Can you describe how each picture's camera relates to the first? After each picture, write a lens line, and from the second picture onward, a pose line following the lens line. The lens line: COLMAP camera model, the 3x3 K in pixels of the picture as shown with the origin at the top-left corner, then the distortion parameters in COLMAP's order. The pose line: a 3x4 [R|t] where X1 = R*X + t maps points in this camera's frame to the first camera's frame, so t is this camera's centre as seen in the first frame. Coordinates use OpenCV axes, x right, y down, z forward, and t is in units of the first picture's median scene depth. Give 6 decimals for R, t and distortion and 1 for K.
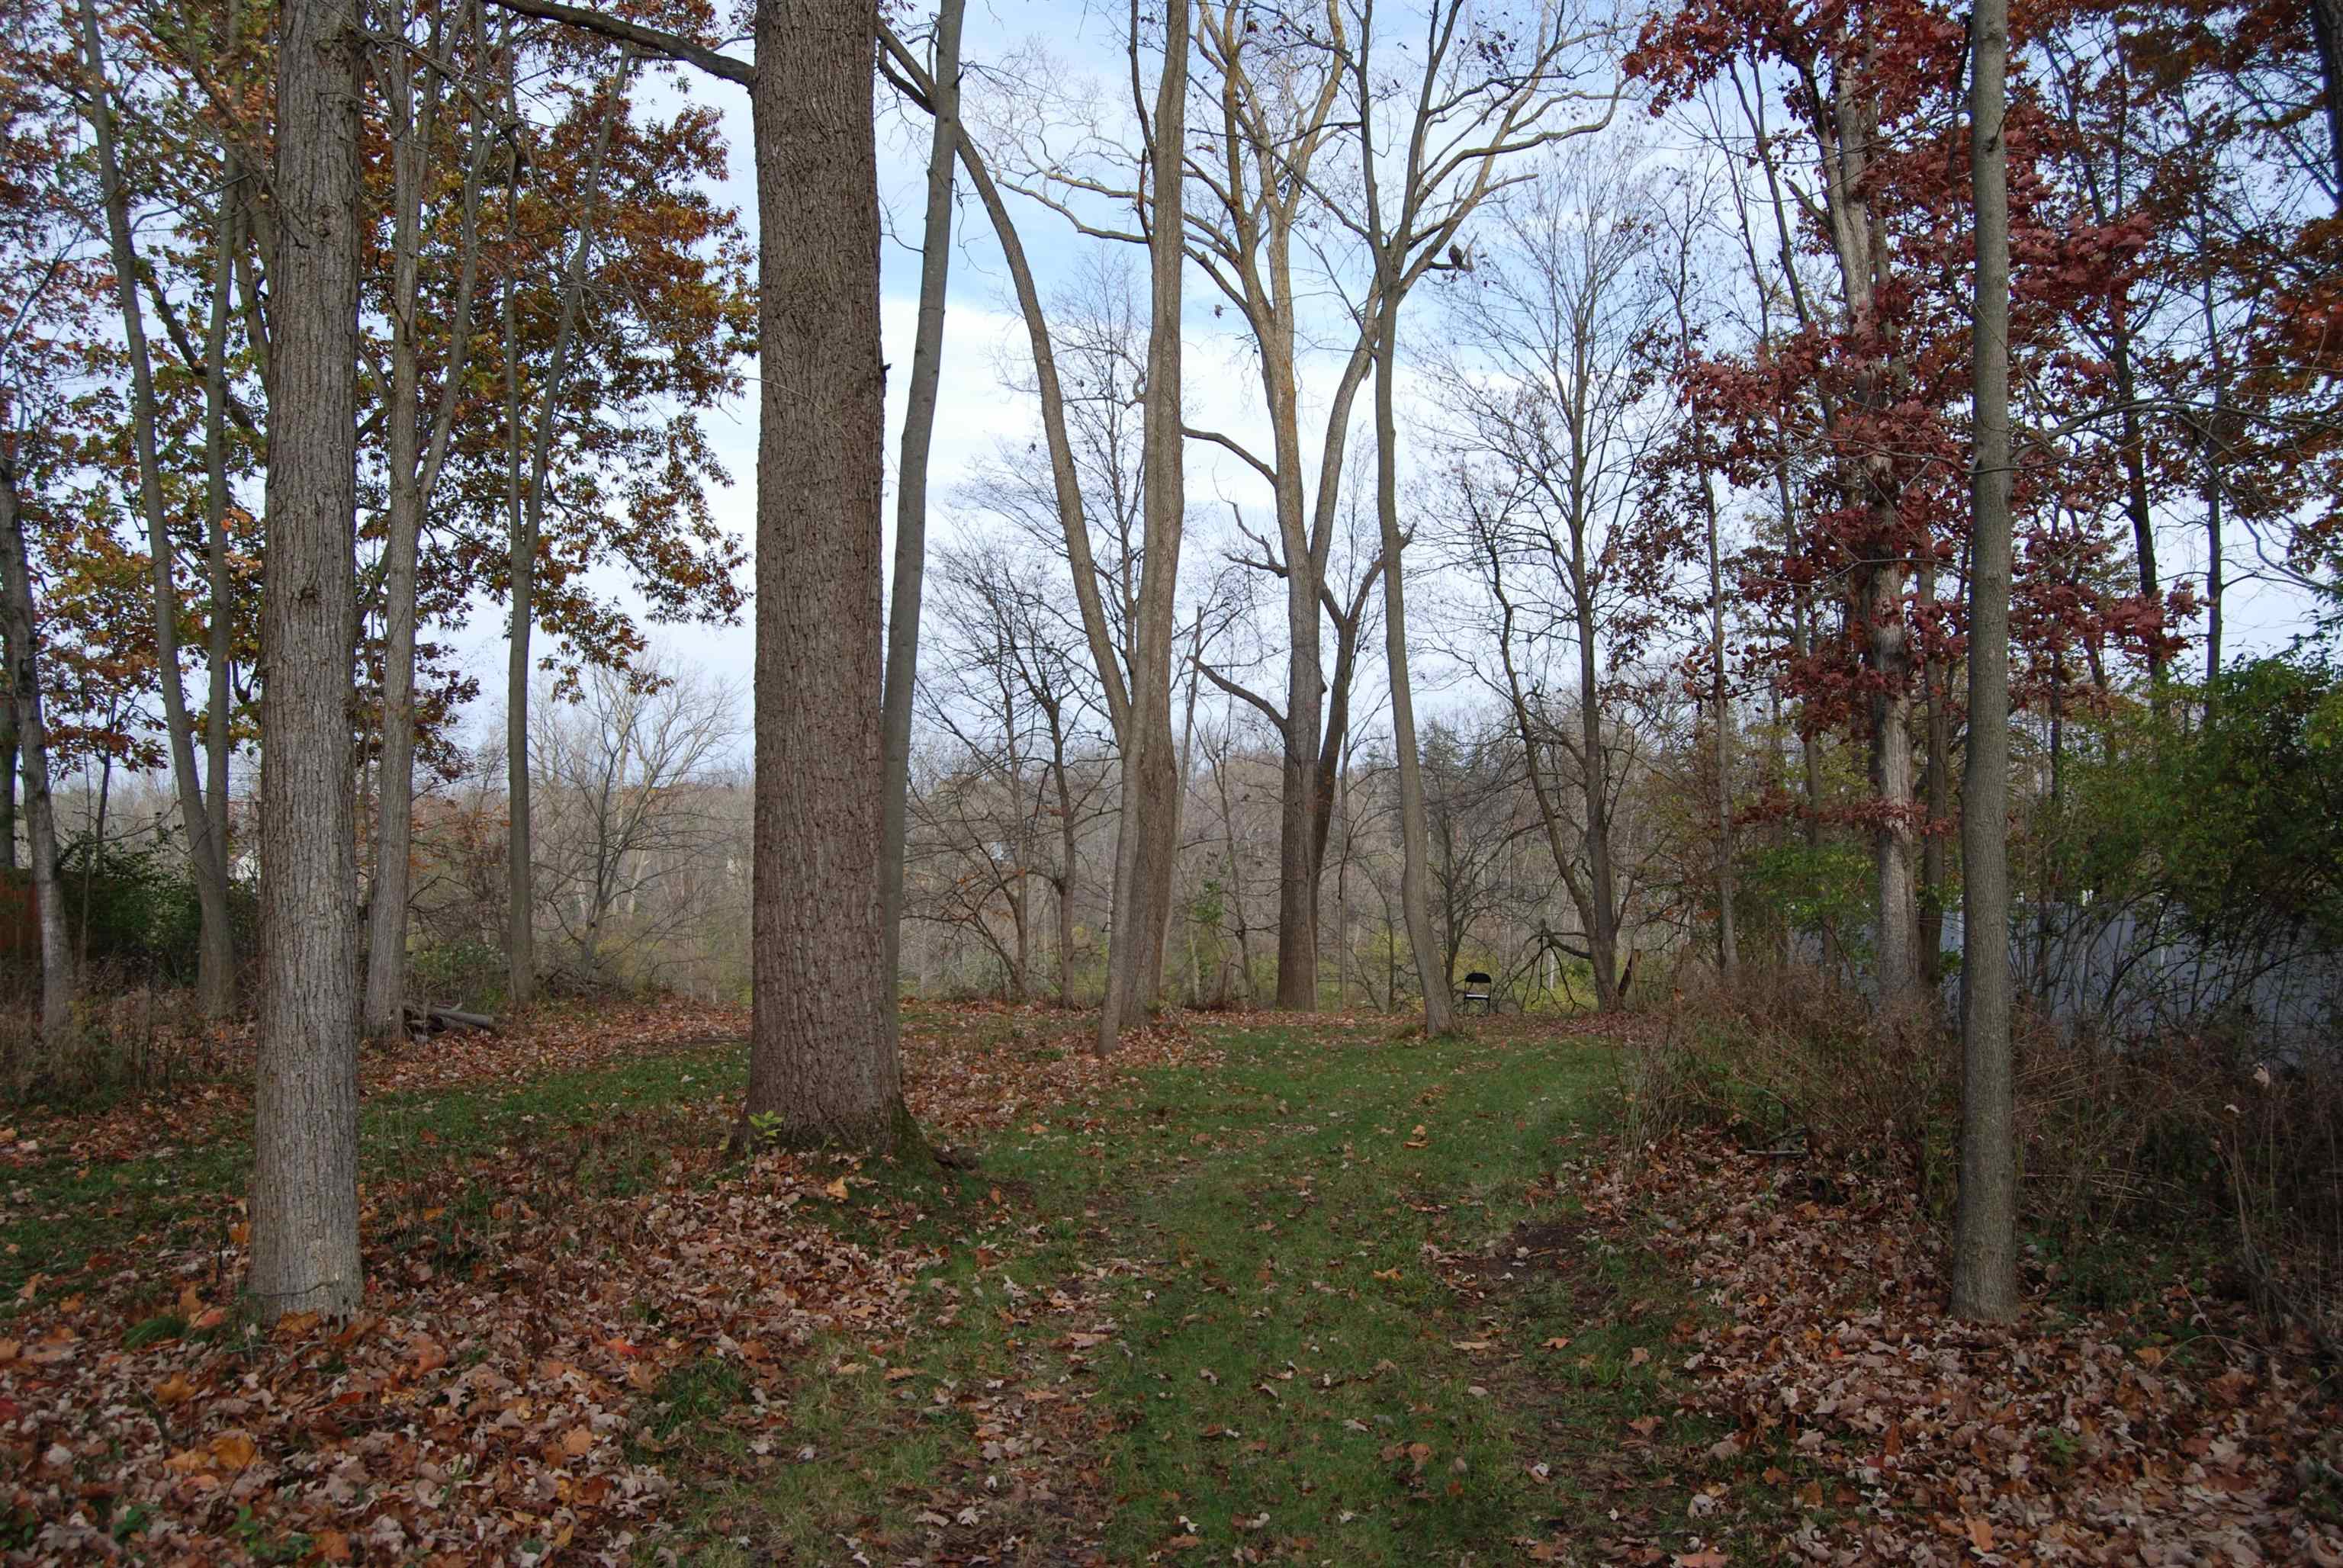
lens RADIAL K [[2154.0, 0, 1171.5], [0, 2154.0, 784.0], [0, 0, 1]] dist [-0.012822, -0.003576]
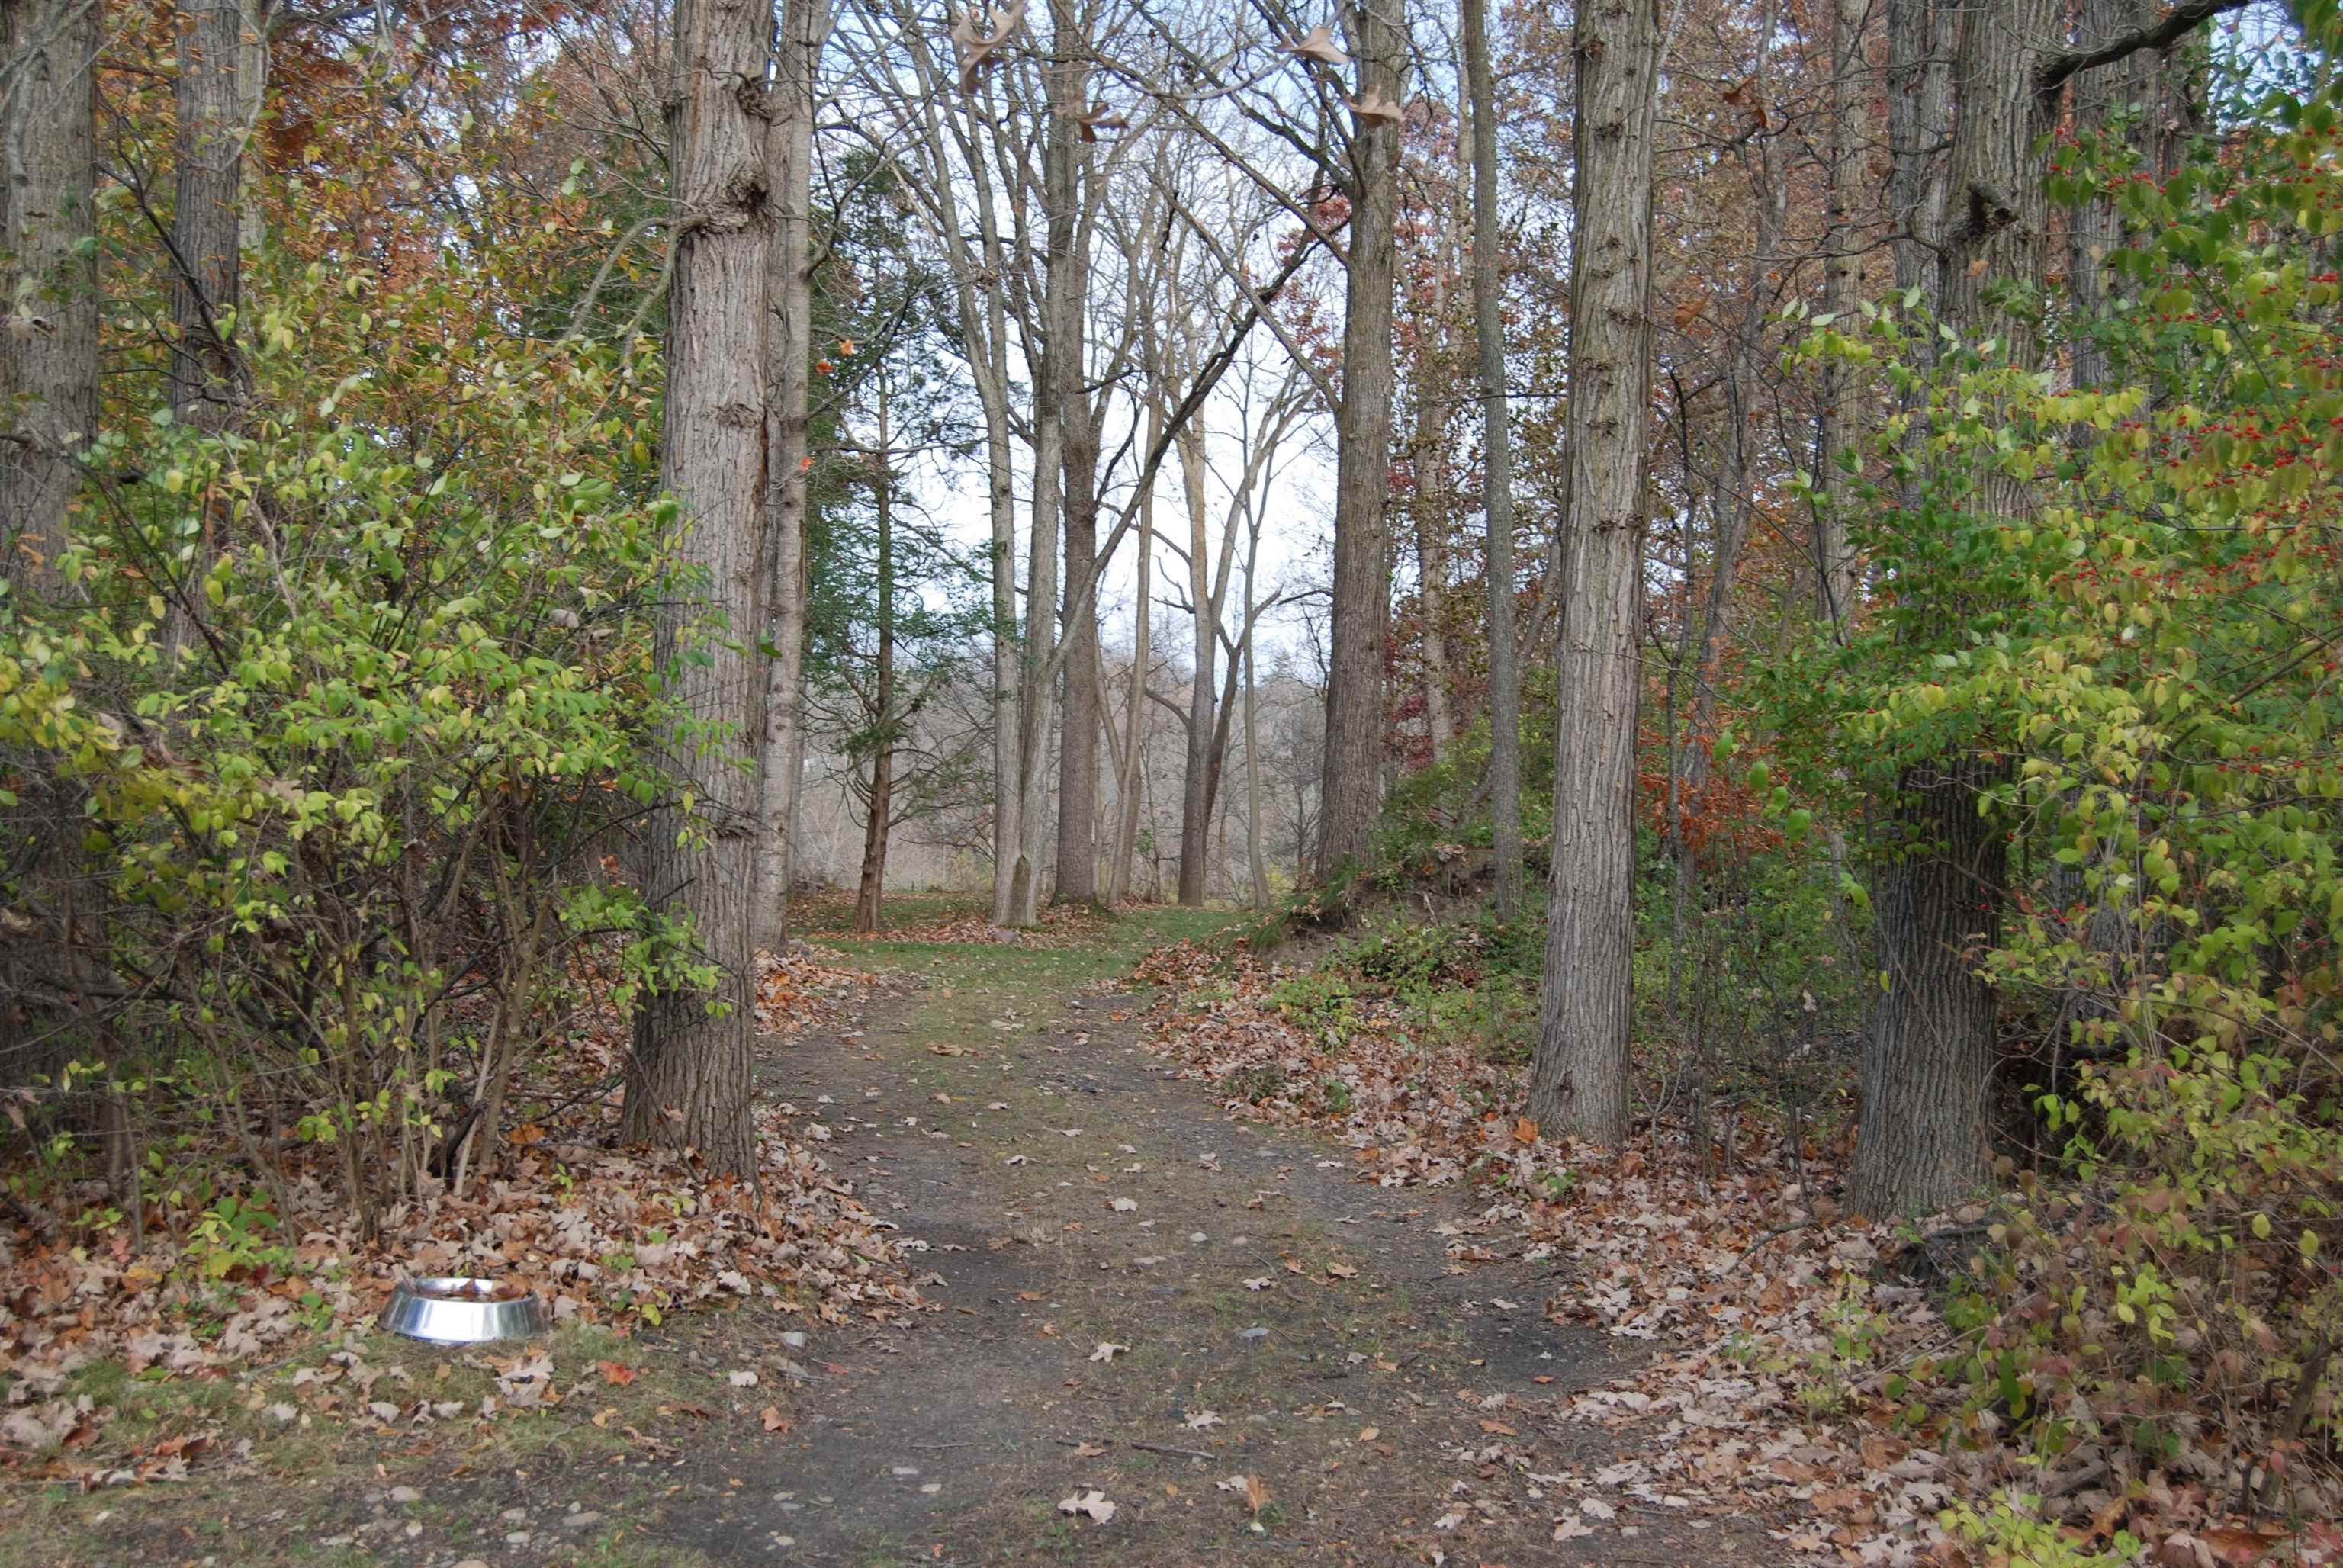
lens RADIAL K [[2816.7, 0, 1171.5], [0, 2816.7, 784.0], [0, 0, 1]] dist [-0.056947, -0.005960]
pose [[0.997852, 0.036322, 0.054509, -0.064665], [-0.038321, 0.998613, 0.036099, -0.056484], [-0.053123, -0.038111, 0.997860, -0.945306]]
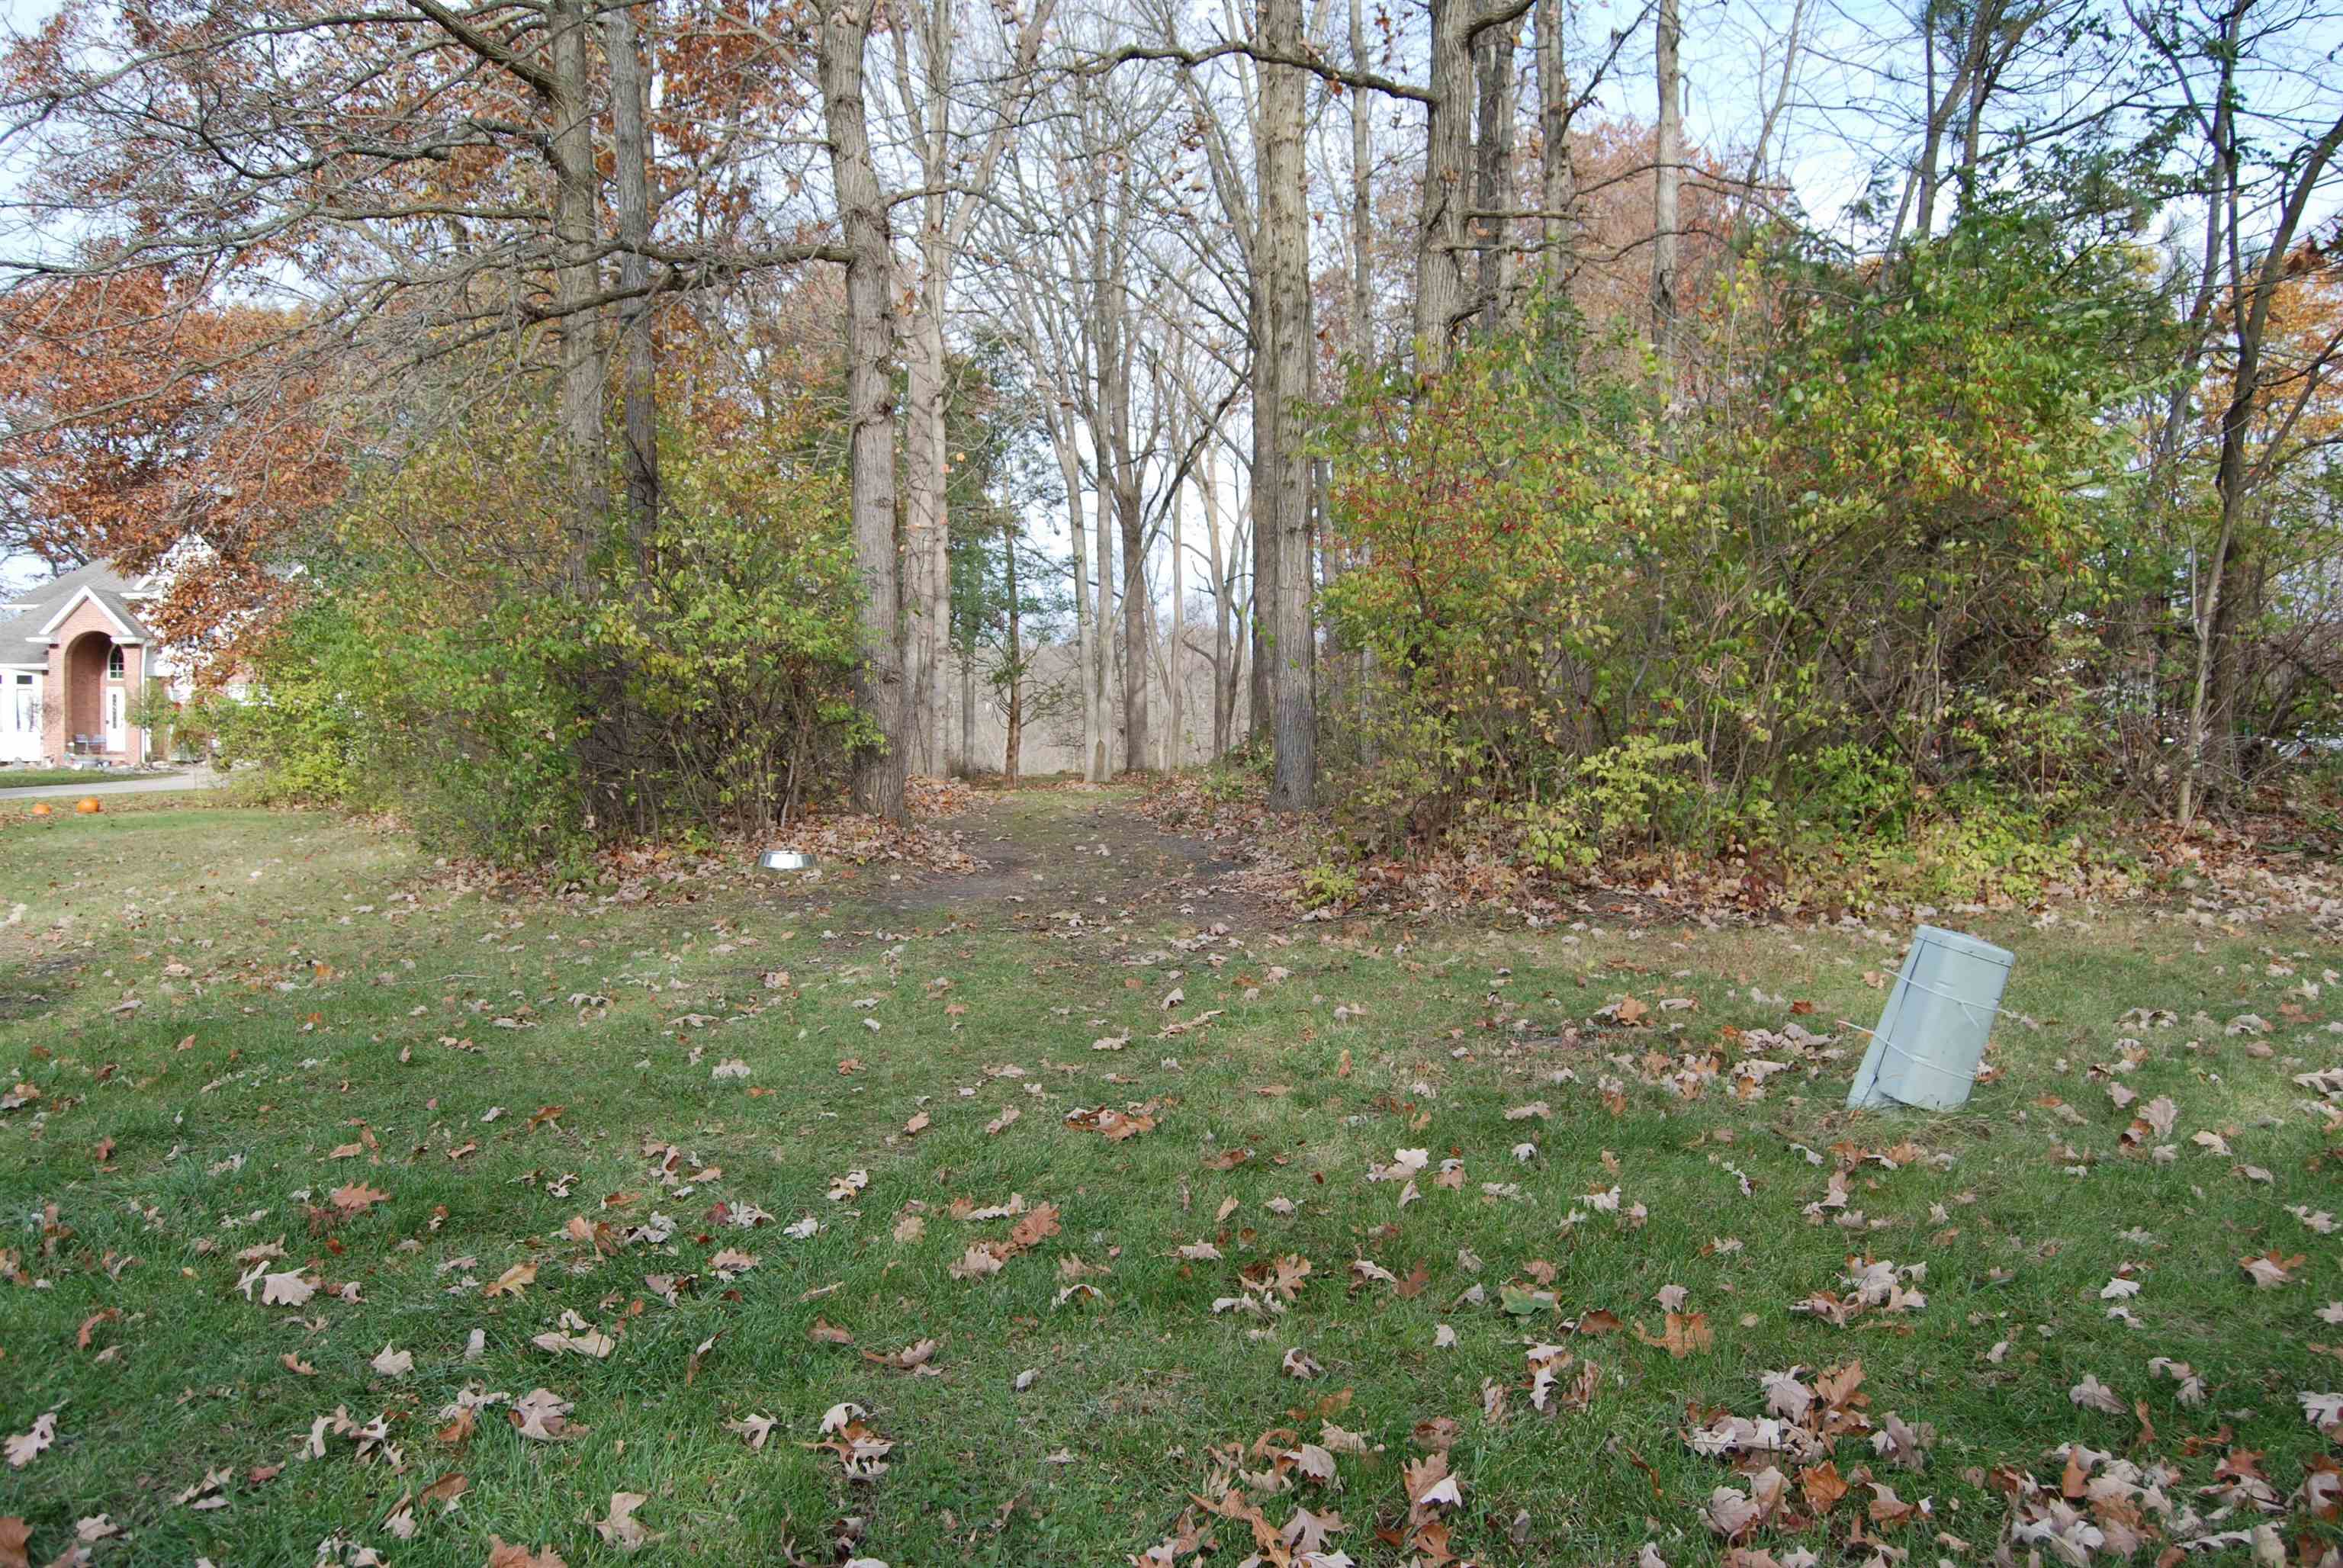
lens RADIAL K [[1819.3, 0, 1171.5], [0, 1819.3, 784.0], [0, 0, 1]] dist [-0.097253, 0.044093]
pose [[0.999599, -0.013215, 0.025058, -0.048802], [0.011243, 0.996946, 0.077276, -0.051428], [-0.026003, -0.076963, 0.996695, -1.031487]]
